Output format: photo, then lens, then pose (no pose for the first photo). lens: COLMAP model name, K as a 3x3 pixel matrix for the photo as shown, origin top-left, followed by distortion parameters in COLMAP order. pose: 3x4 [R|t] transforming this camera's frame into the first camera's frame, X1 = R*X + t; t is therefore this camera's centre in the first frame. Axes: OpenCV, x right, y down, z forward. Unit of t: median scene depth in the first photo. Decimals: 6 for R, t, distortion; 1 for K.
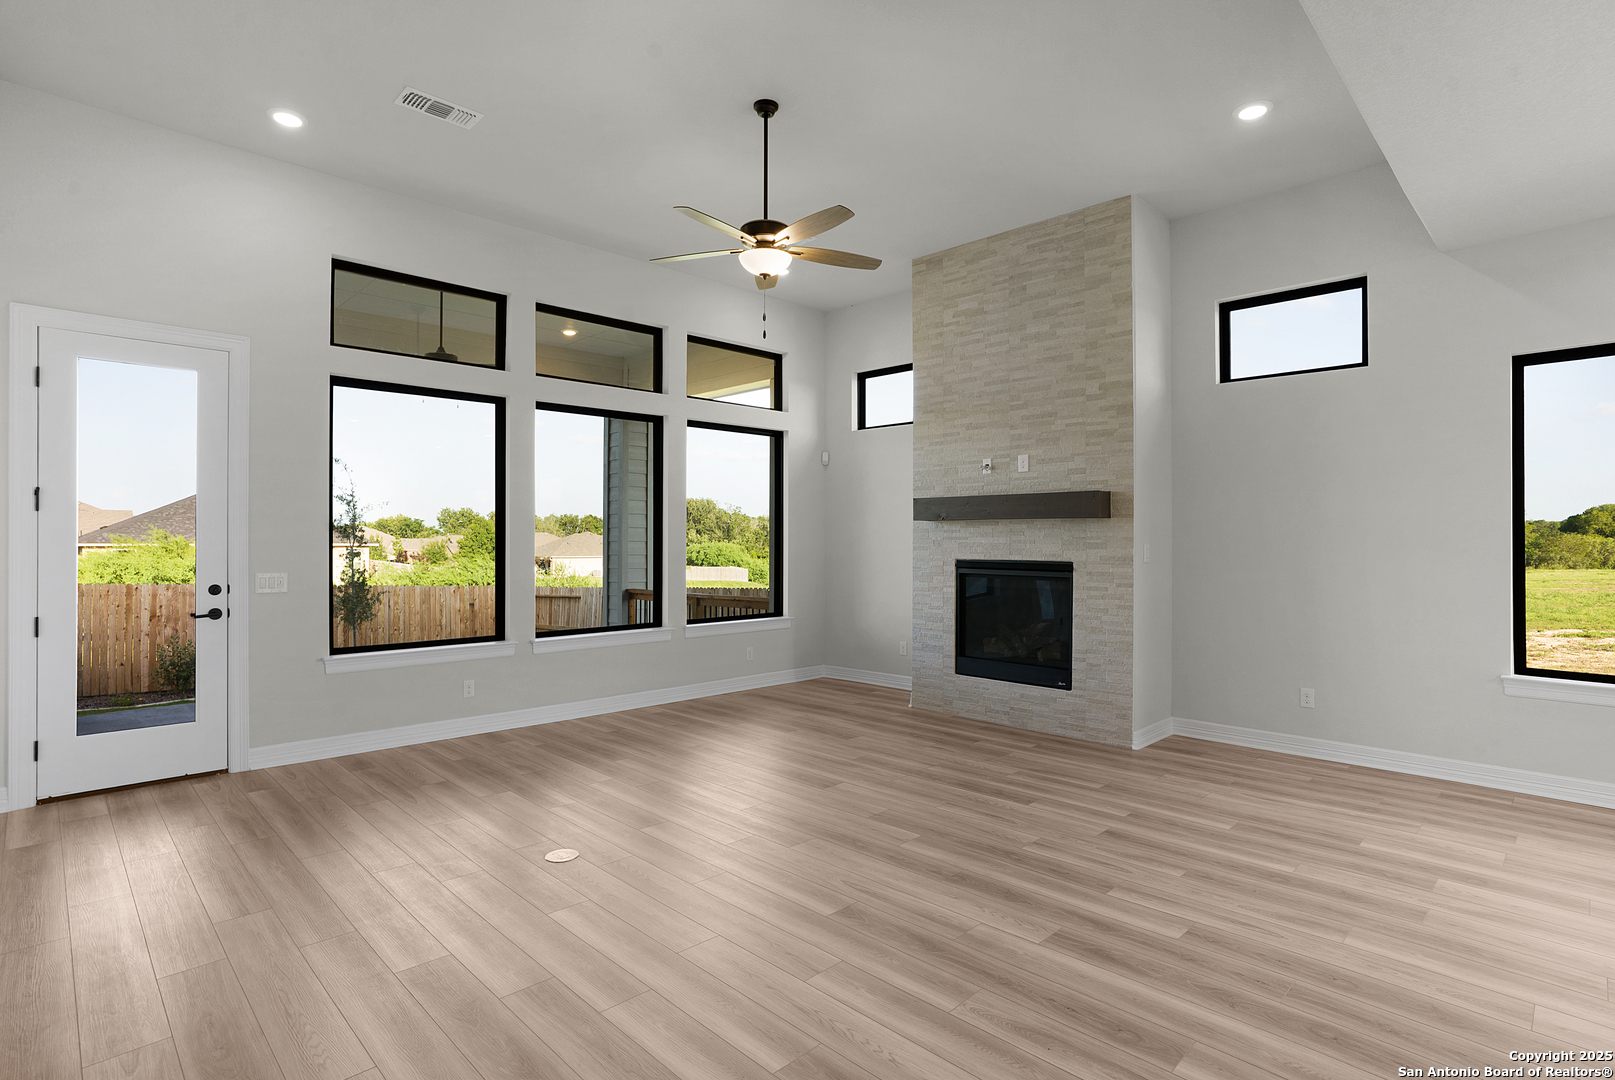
lens RADIAL K [[811.4, 0, 806.5], [0, 811.4, 533.4], [0, 0, 1]] dist [-0.055570, 0.029464]
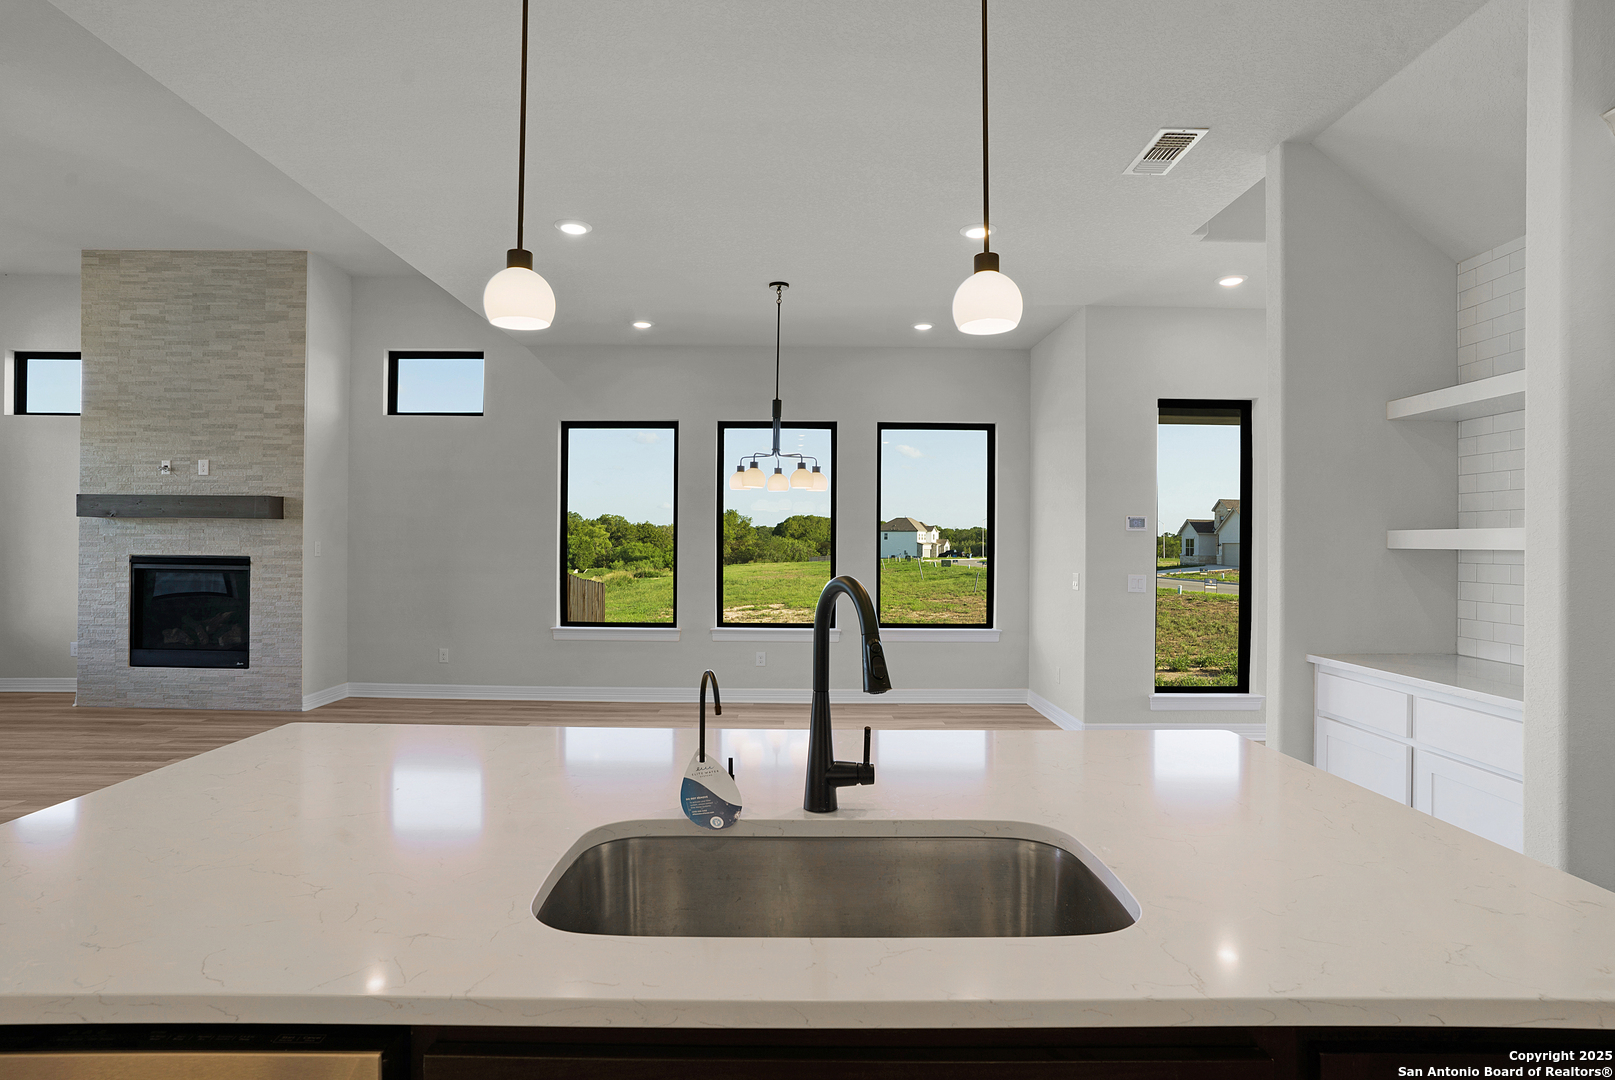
lens RADIAL K [[811.4, 0, 803.0], [0, 811.4, 542.9], [0, 0, 1]] dist [-0.055570, 0.029464]
pose [[0.701393, 0.003631, 0.712765, 0.074574], [-0.013043, 0.999885, 0.007741, -0.003308], [-0.712655, -0.014726, 0.701360, -0.356631]]
